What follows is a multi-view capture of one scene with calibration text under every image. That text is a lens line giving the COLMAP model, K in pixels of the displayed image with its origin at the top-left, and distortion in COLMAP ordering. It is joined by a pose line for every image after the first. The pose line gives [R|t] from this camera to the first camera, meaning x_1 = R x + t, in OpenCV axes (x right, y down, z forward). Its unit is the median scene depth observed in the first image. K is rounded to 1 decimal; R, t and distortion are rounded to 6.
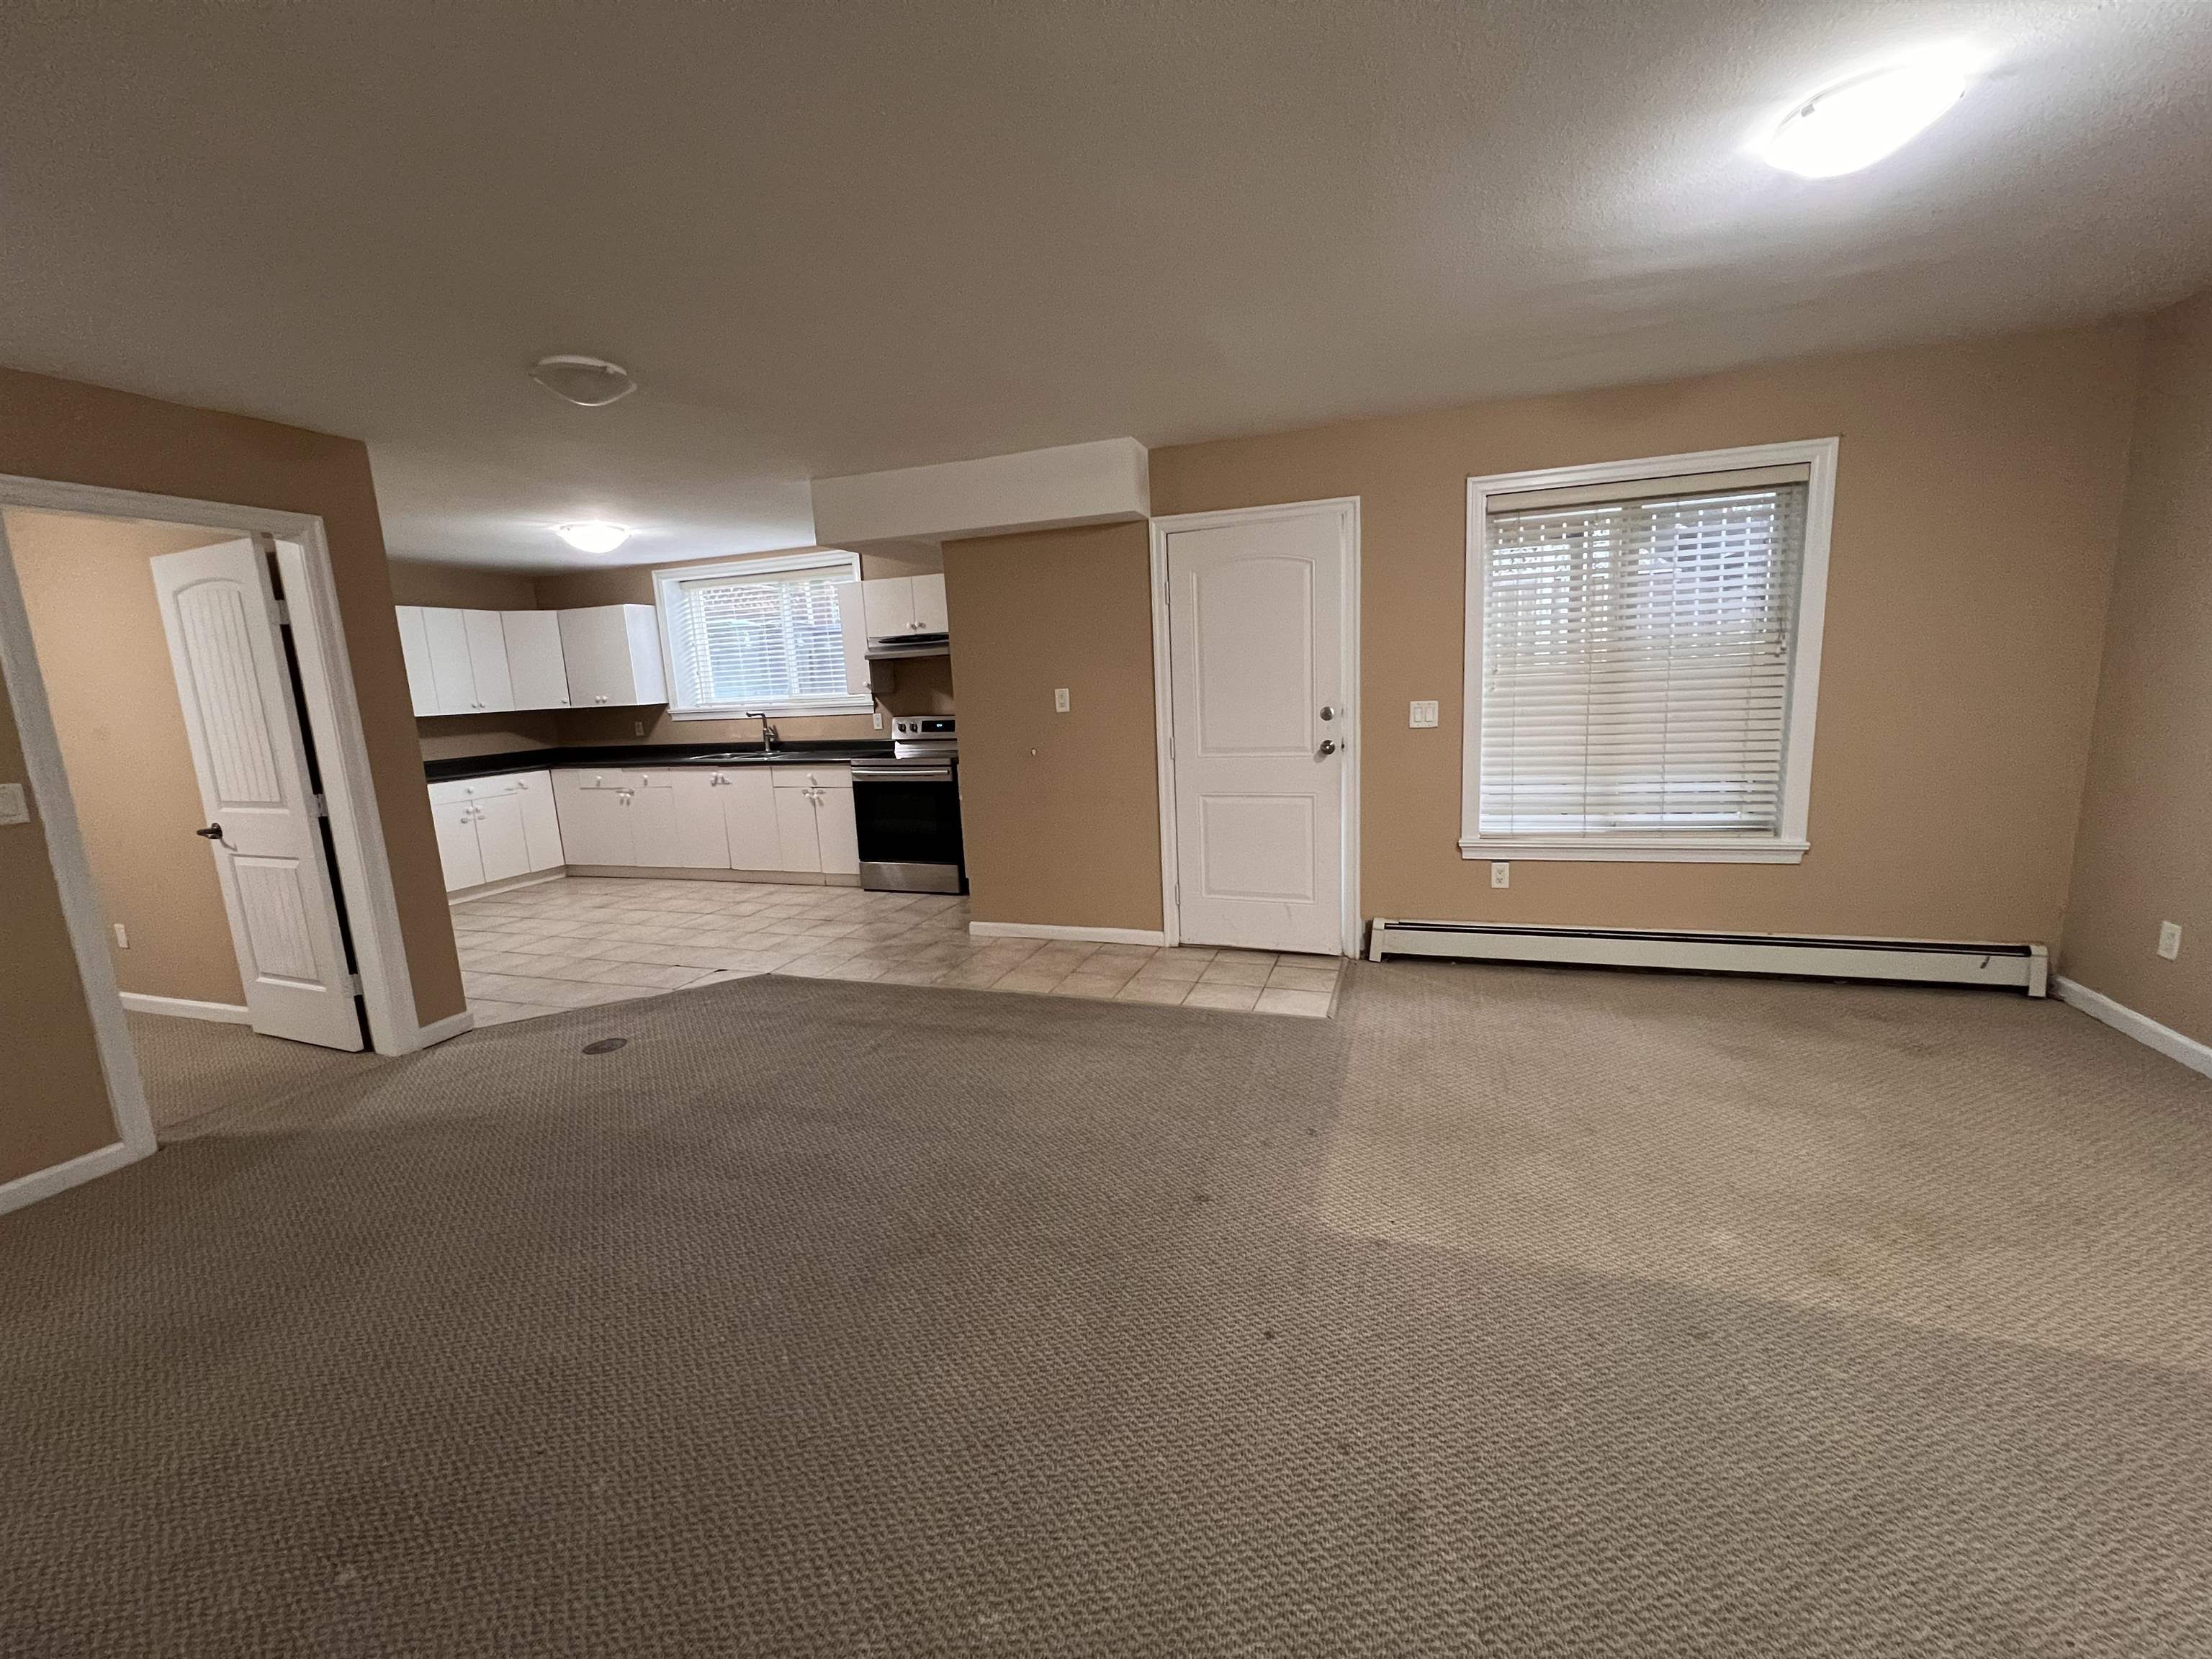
lens RADIAL K [[880.9, 0, 1106.0], [0, 880.9, 829.5], [0, 0, 1]] dist [-0.001171, 0.000378]
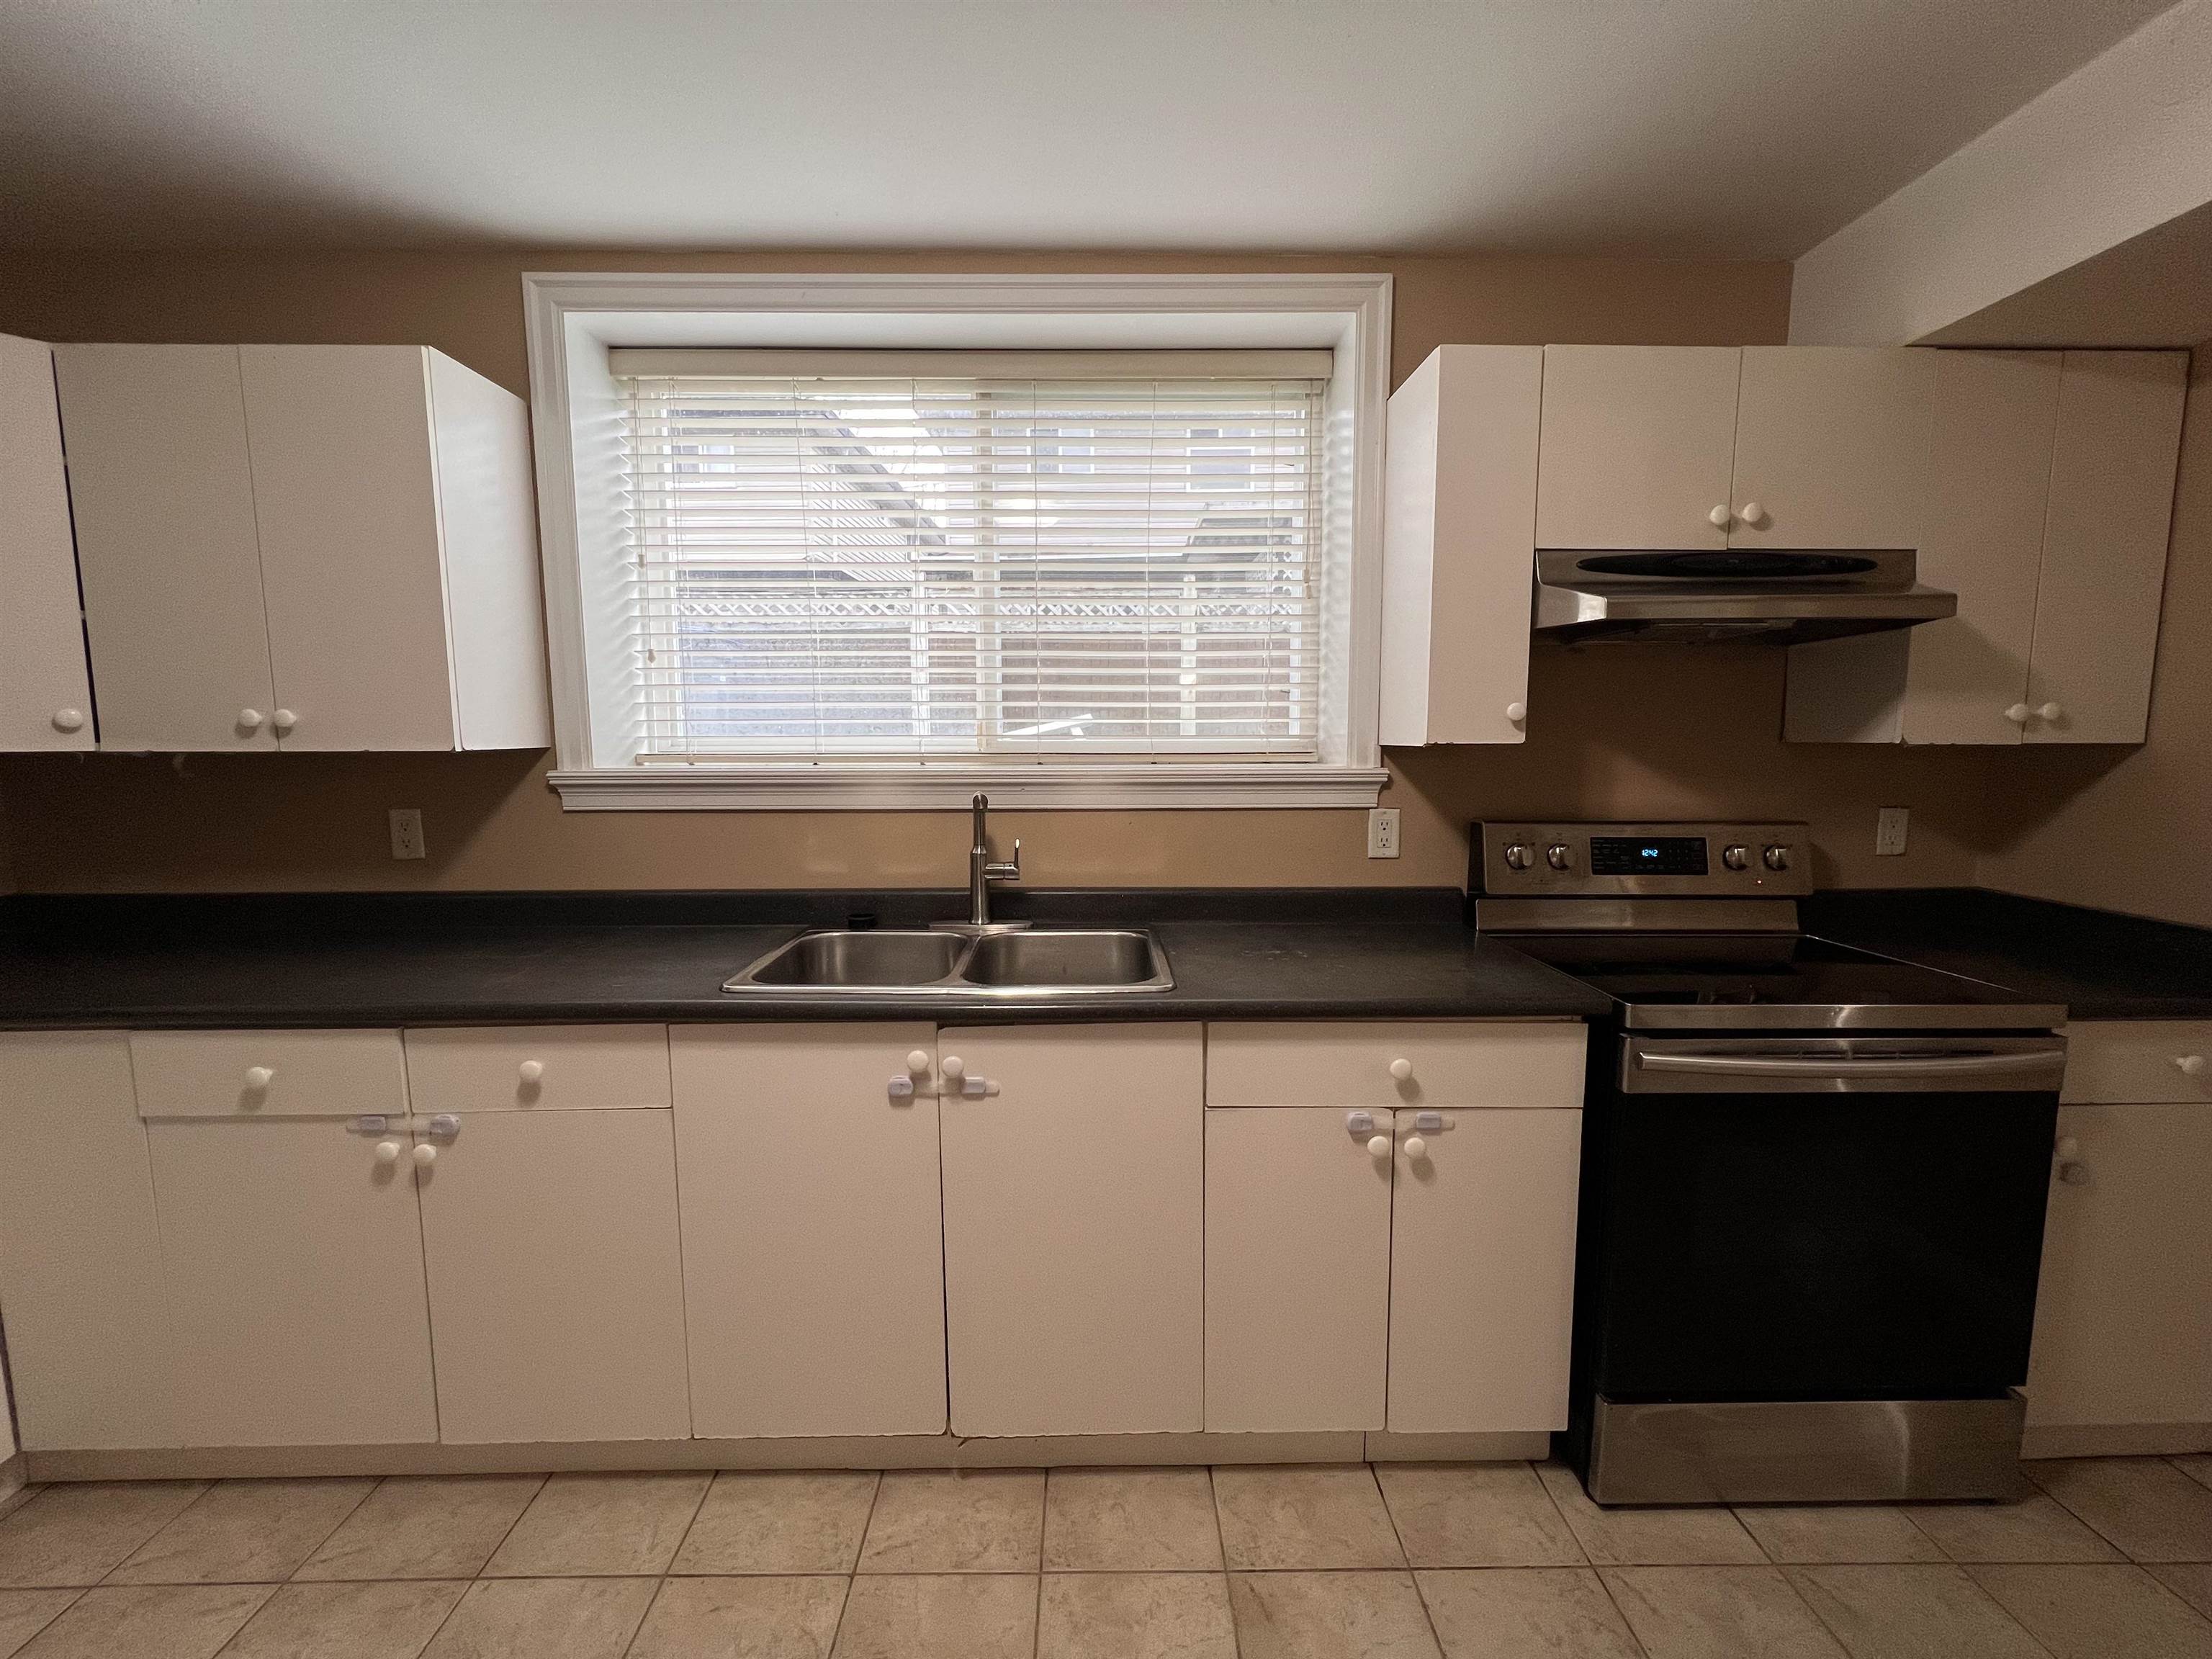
lens RADIAL K [[880.9, 0, 1106.0], [0, 880.9, 829.5], [0, 0, 1]] dist [-0.001171, 0.000378]
pose [[0.941883, 0.009708, 0.335801, -0.454592], [0.015280, 0.997310, -0.071692, -0.101120], [-0.335593, 0.072657, 0.939201, 0.724340]]
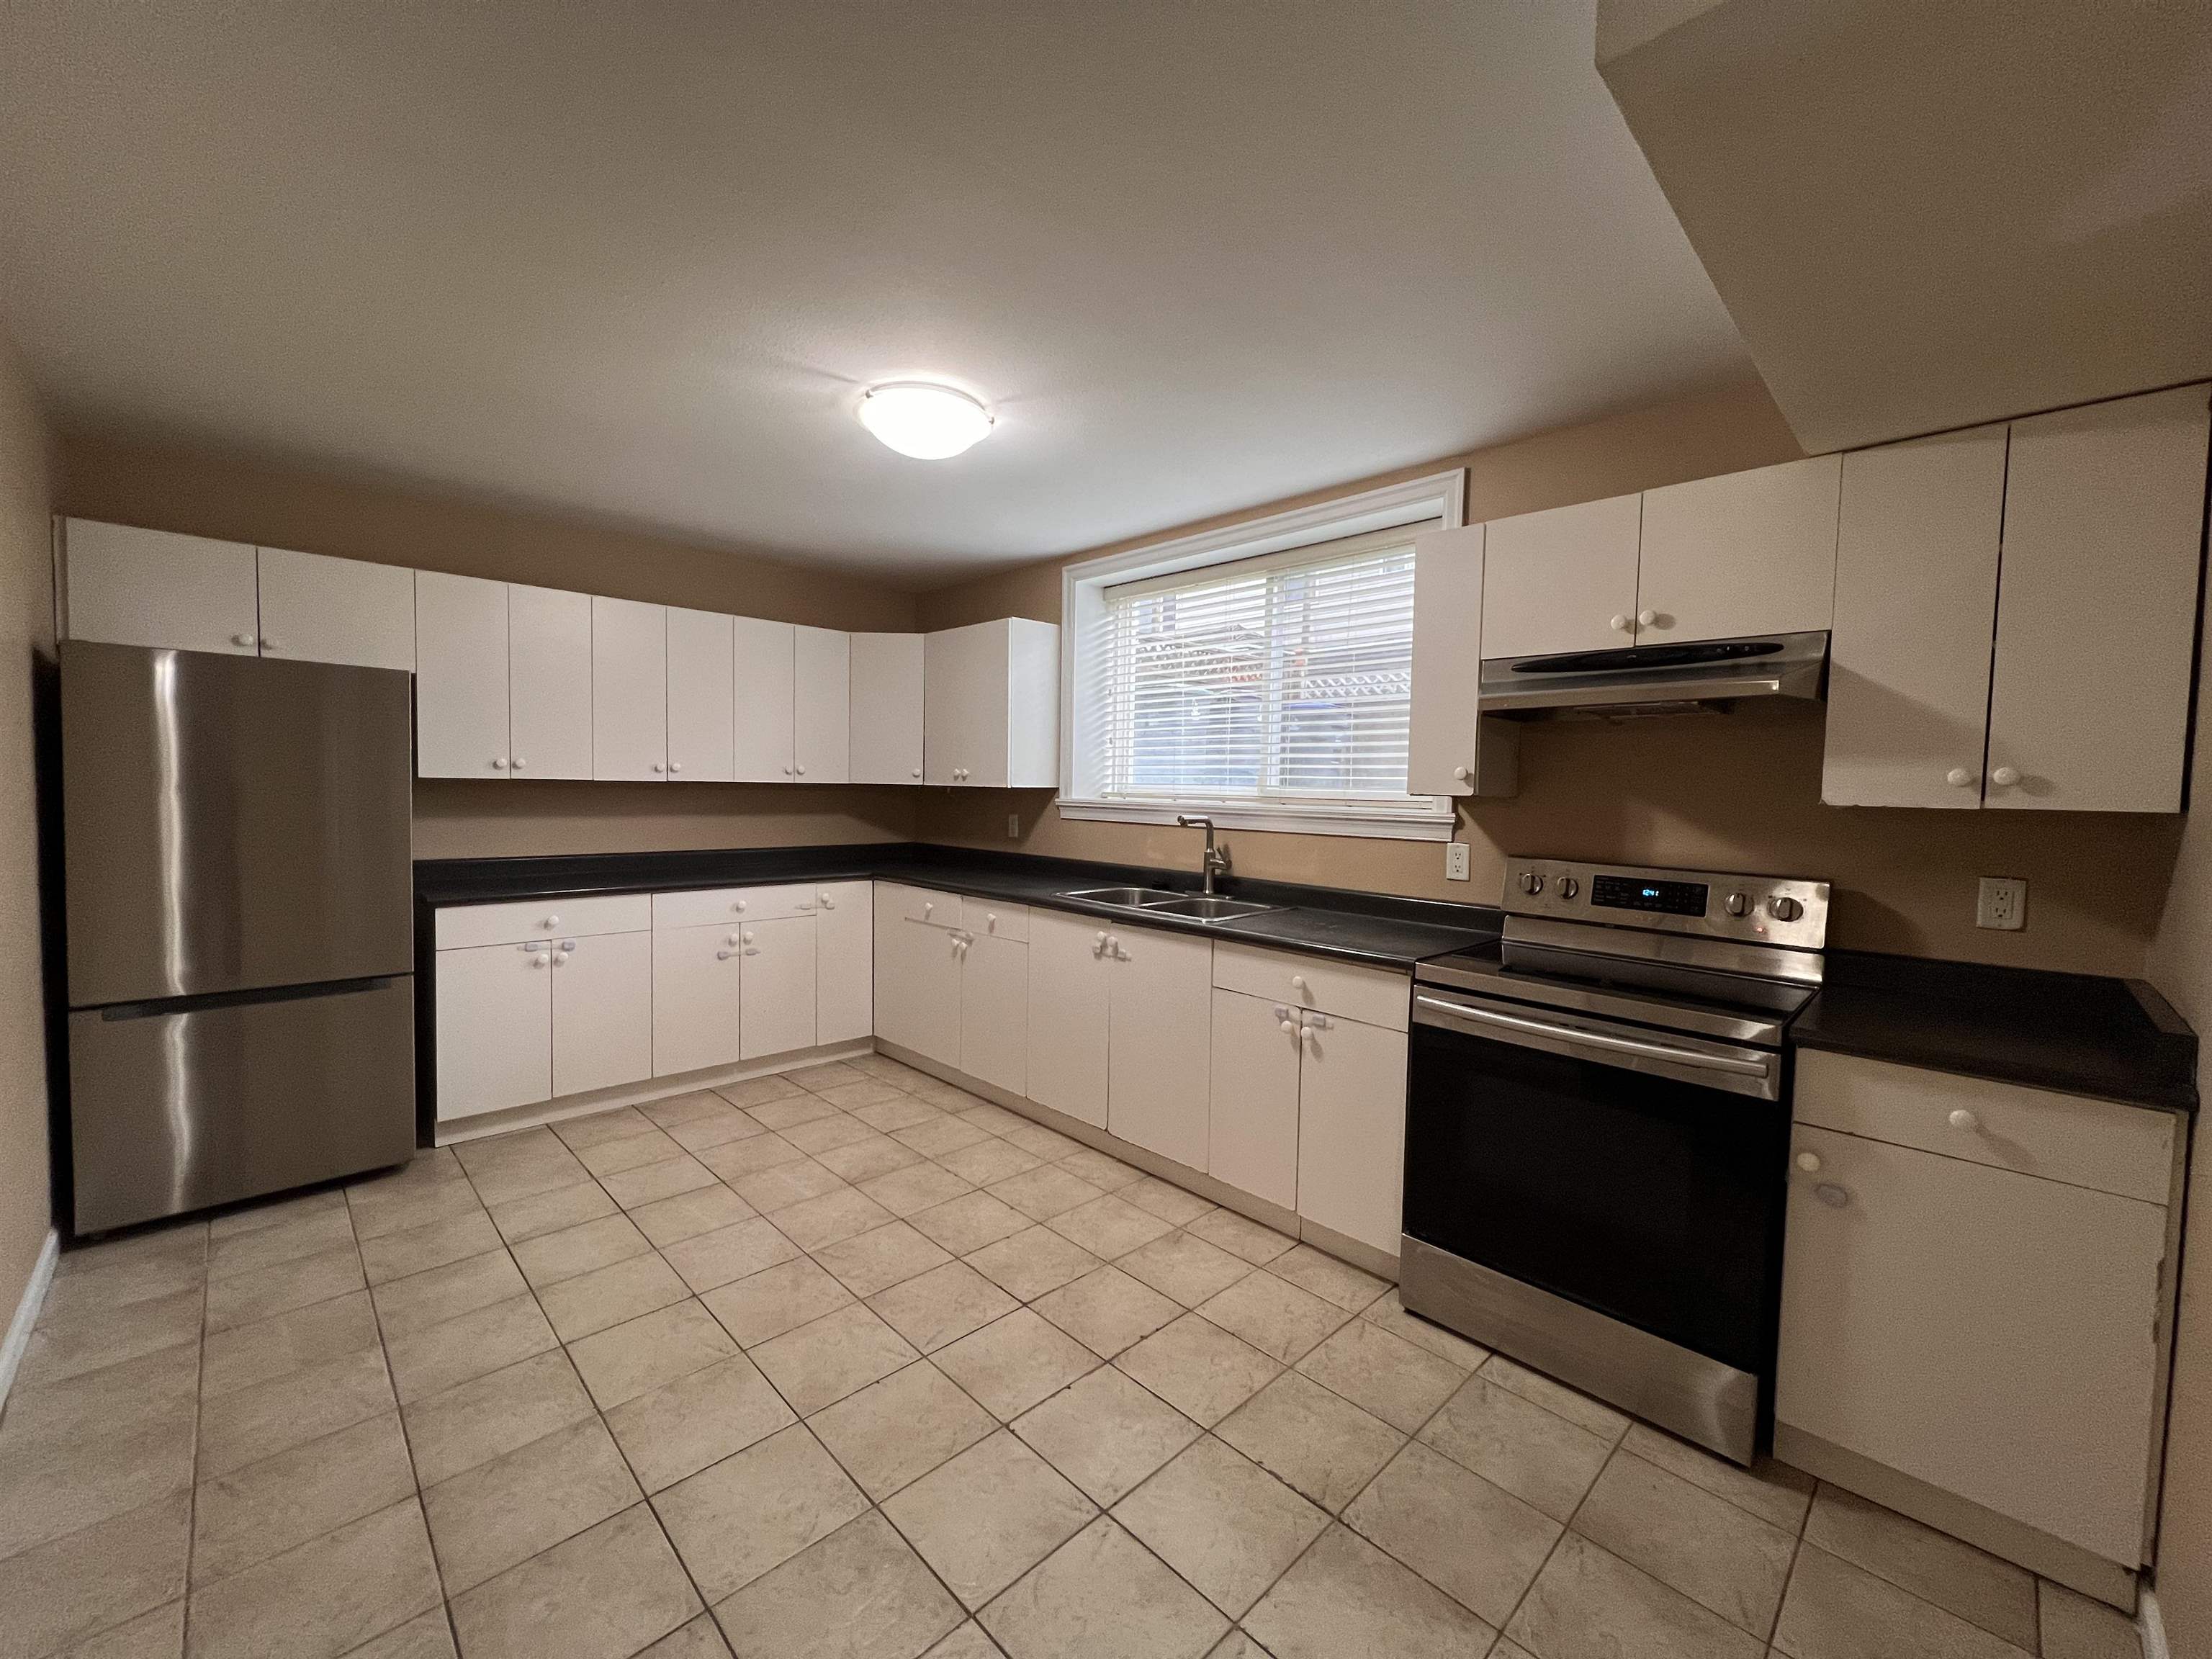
lens RADIAL K [[880.9, 0, 1106.0], [0, 880.9, 829.5], [0, 0, 1]] dist [-0.001171, 0.000378]
pose [[0.888101, 0.087692, -0.451206, -0.215843], [-0.138590, 0.987036, -0.080953, -0.078044], [0.438258, 0.134427, 0.888741, 0.531253]]
